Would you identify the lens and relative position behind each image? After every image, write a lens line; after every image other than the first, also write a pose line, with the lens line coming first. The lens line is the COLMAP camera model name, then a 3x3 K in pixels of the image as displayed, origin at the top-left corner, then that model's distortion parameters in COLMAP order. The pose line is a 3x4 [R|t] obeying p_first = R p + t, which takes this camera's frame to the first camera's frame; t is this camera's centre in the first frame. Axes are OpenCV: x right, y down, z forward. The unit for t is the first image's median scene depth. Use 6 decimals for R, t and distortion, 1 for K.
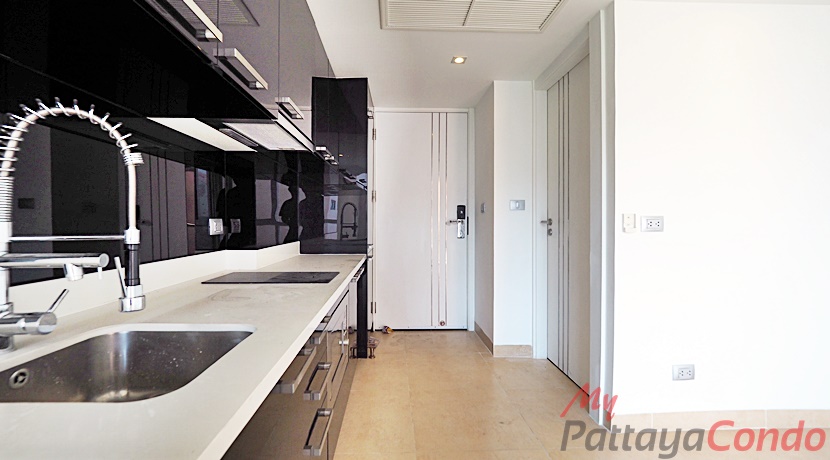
lens RADIAL K [[343.6, 0, 398.1], [0, 343.6, 228.4], [0, 0, 1]] dist [0.001052, -0.000551]
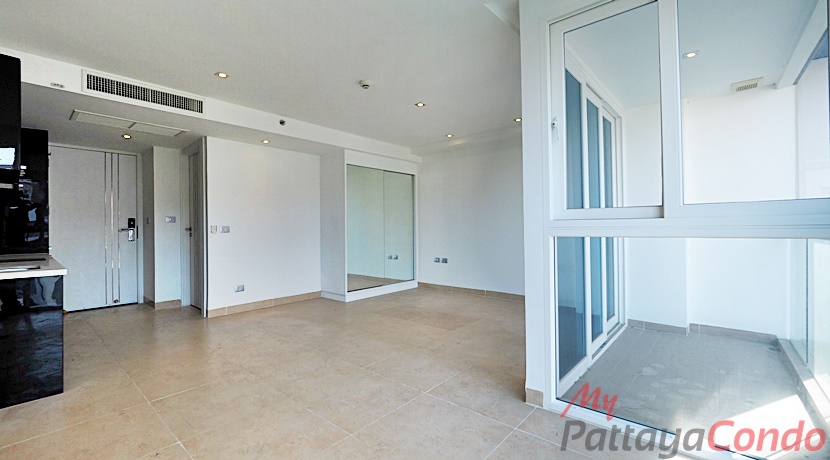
lens RADIAL K [[343.6, 0, 398.1], [0, 343.6, 228.4], [0, 0, 1]] dist [0.001052, -0.000551]
pose [[0.685256, -0.004172, 0.728291, -0.110857], [0.021385, 0.999668, -0.014394, 0.022546], [-0.727989, 0.025438, 0.685117, -0.872364]]
